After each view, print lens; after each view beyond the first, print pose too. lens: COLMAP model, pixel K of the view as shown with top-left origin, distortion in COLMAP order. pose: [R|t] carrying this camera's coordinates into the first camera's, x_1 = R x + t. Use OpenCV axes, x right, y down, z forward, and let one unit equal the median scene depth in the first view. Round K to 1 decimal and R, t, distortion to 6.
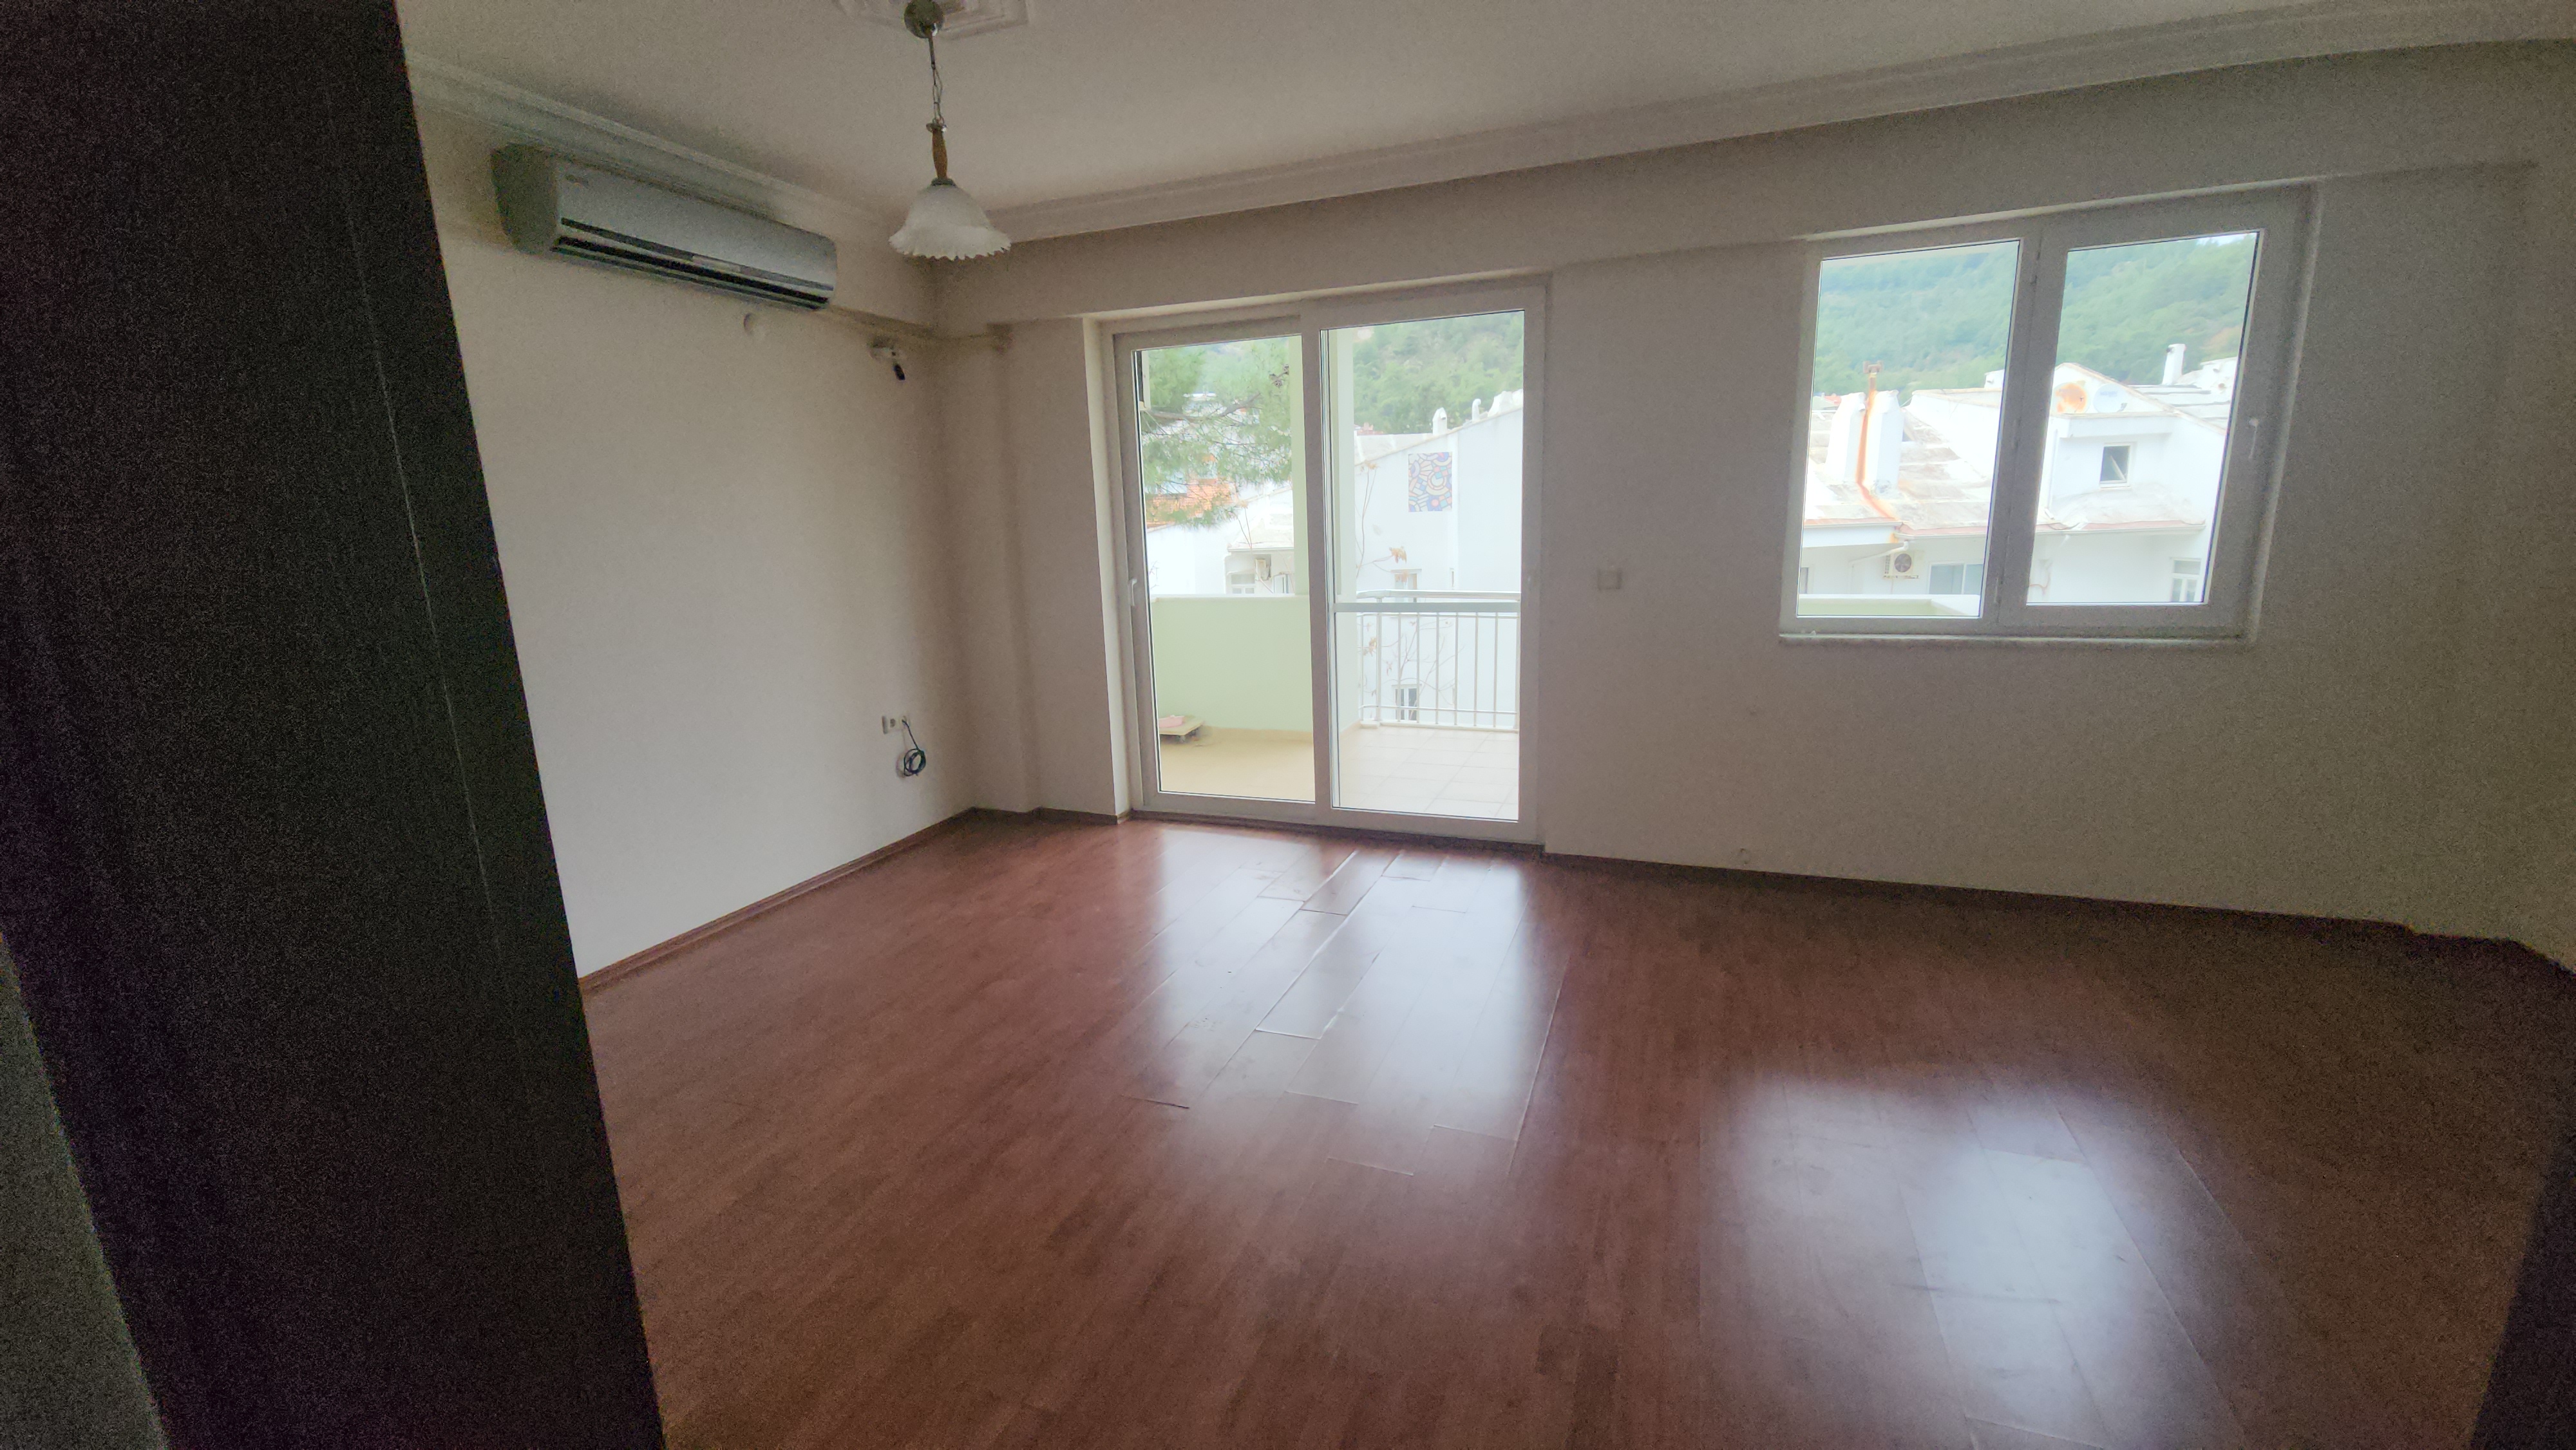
lens RADIAL K [[1035.7, 0, 1284.5], [0, 1035.7, 733.3], [0, 0, 1]] dist [-0.004189, -0.001848]
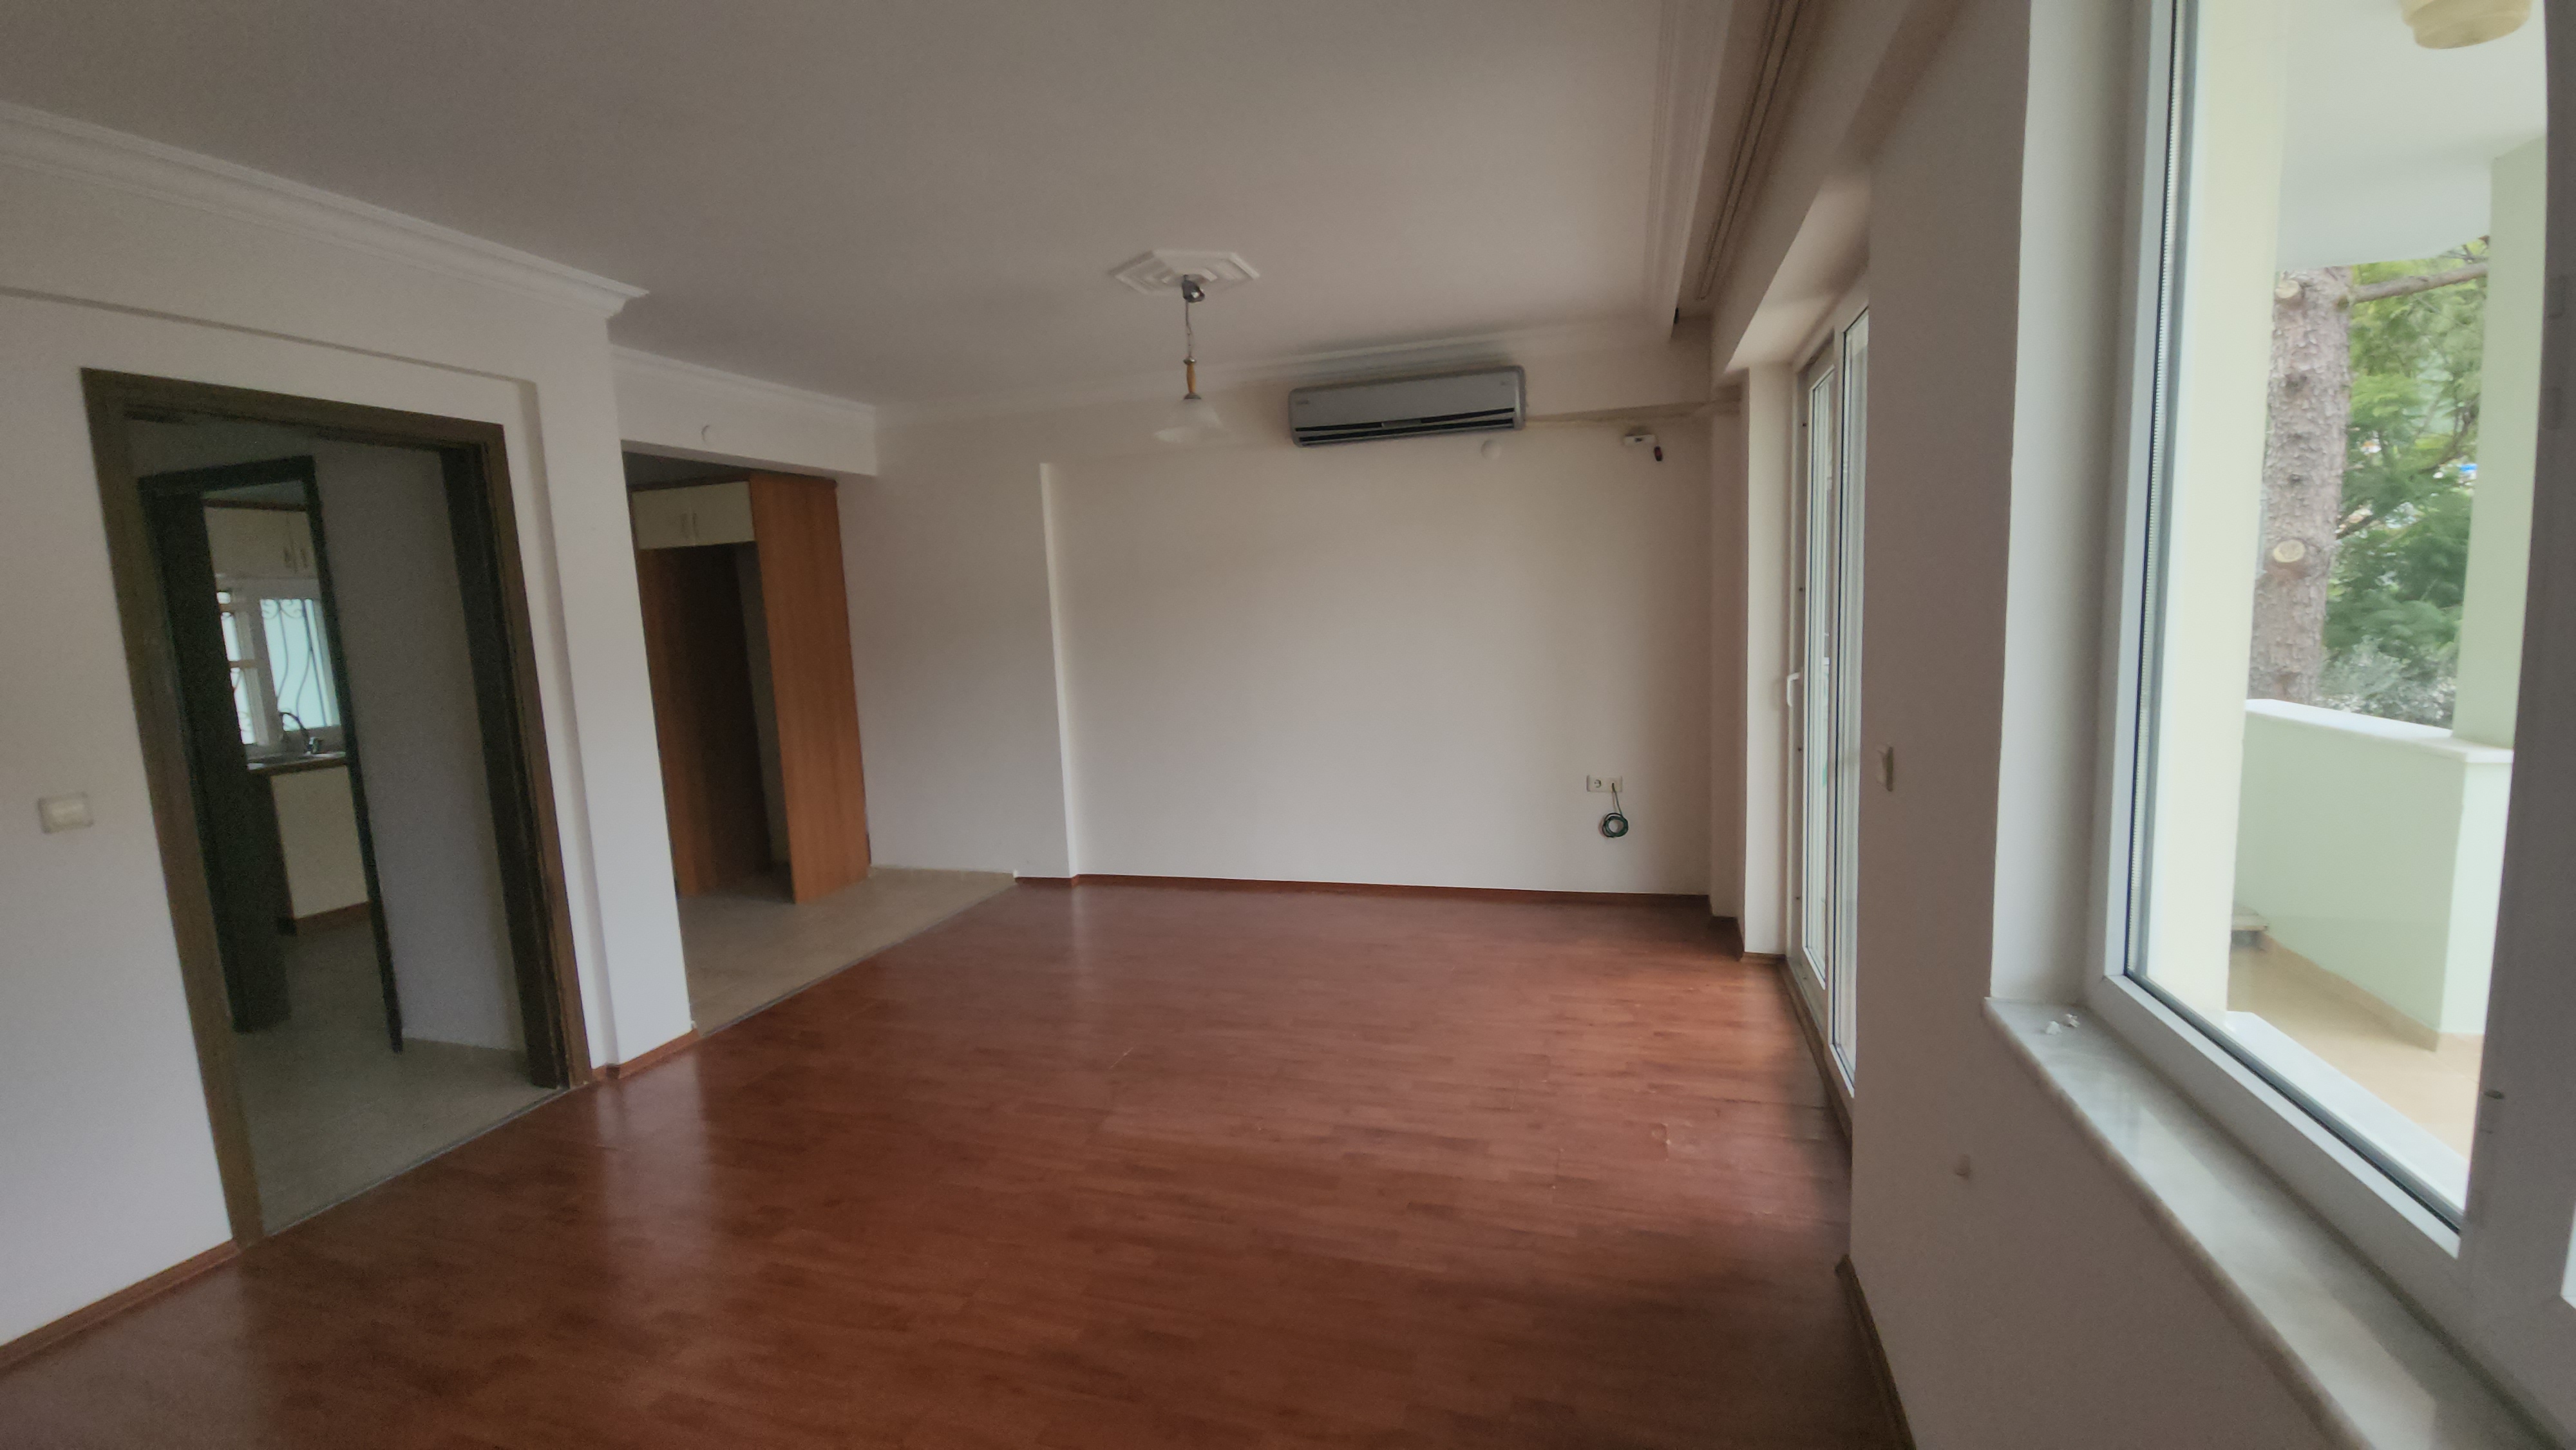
lens RADIAL K [[1035.7, 0, 1290.1], [0, 1035.7, 731.8], [0, 0, 1]] dist [-0.004189, -0.001848]
pose [[0.059854, 0.146820, -0.987351, 0.516247], [-0.168077, 0.976484, 0.135015, -0.121328], [0.983955, 0.157870, 0.083123, 0.462900]]
